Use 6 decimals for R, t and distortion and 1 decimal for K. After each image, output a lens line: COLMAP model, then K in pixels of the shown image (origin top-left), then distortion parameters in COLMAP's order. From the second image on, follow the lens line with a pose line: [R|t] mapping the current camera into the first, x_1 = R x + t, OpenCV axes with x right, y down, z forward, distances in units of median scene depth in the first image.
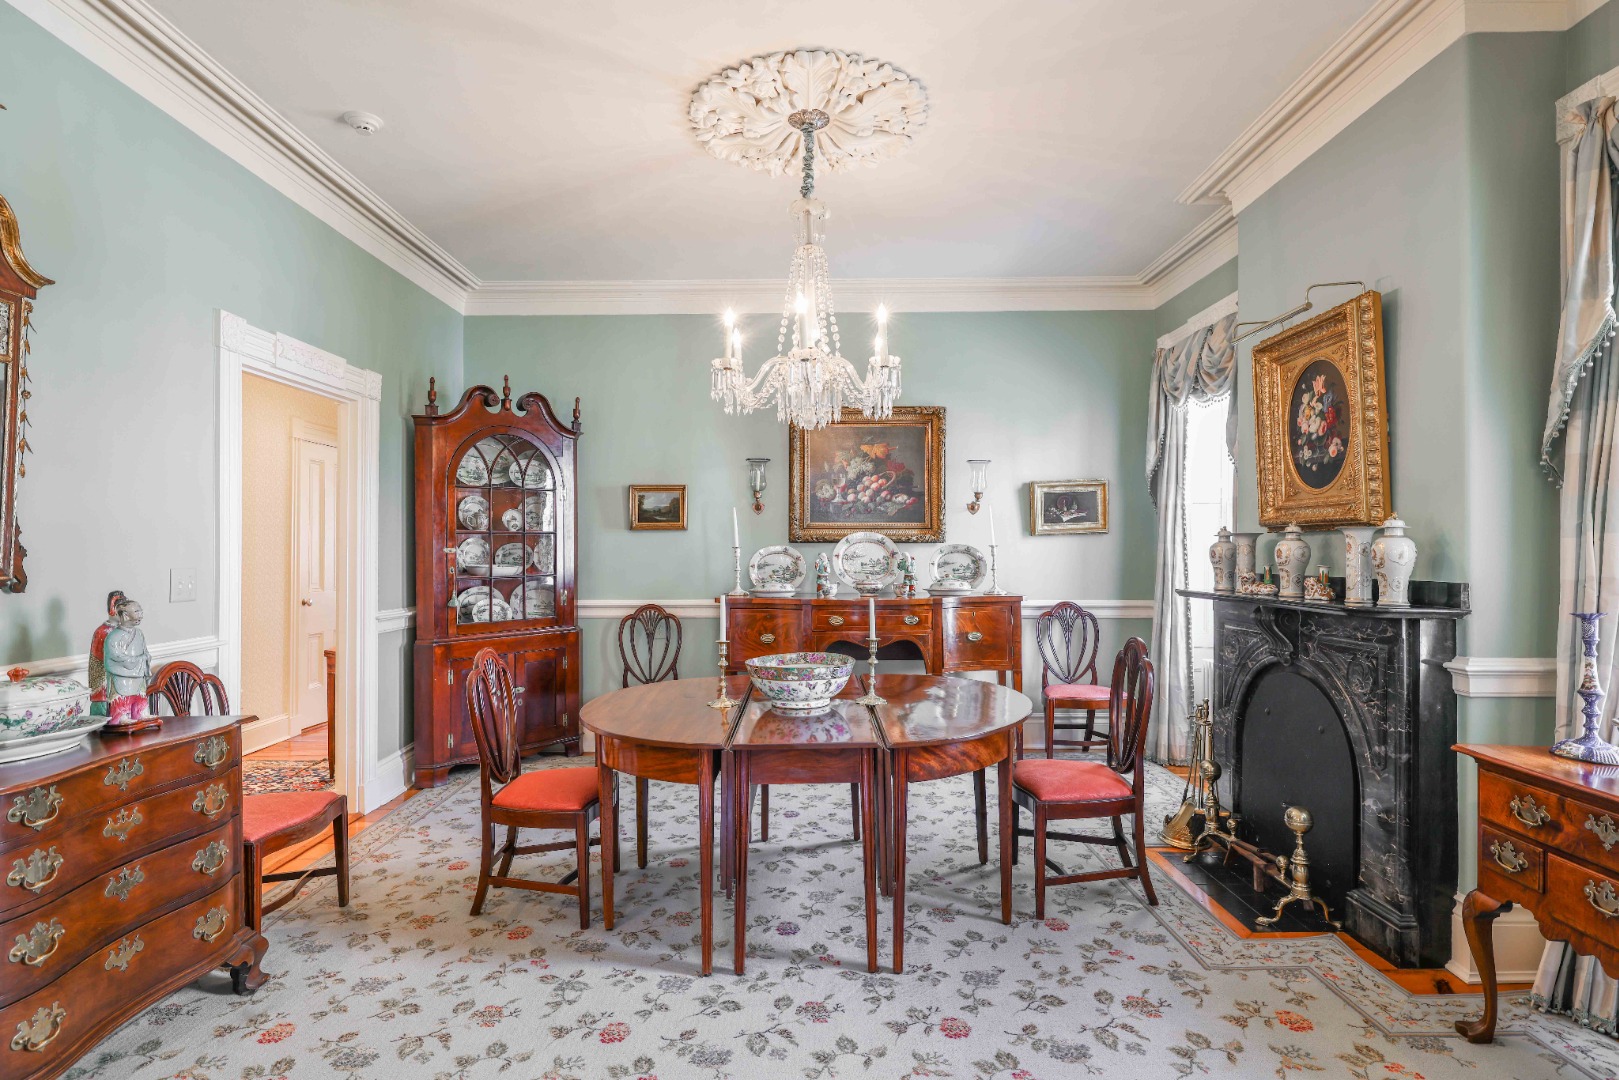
lens RADIAL K [[844.3, 0, 811.1], [0, 844.3, 535.7], [0, 0, 1]] dist [-0.000690, -0.000384]
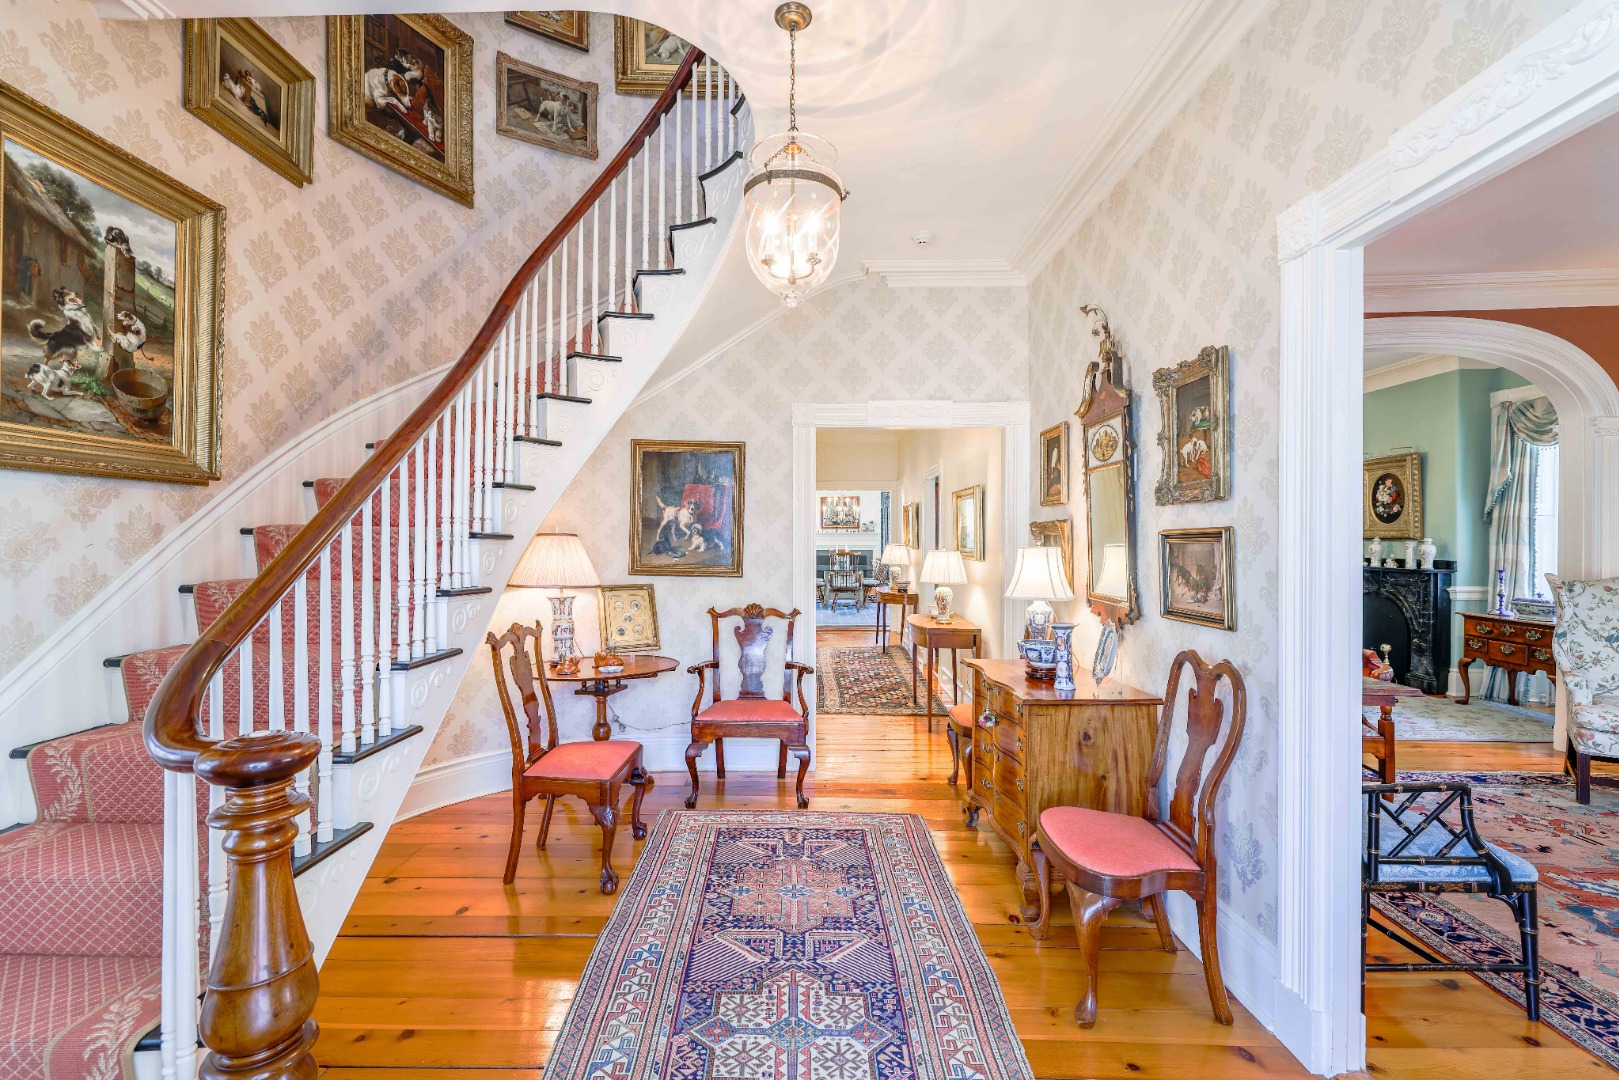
lens RADIAL K [[700.0, 0, 804.8], [0, 700.0, 538.1], [0, 0, 1]] dist [0.001351, 0.000056]
pose [[0.999952, 0.001927, -0.009564, -1.284096], [-0.001752, 0.999832, 0.018270, -0.054912], [0.009598, -0.018252, 0.999787, -1.274640]]
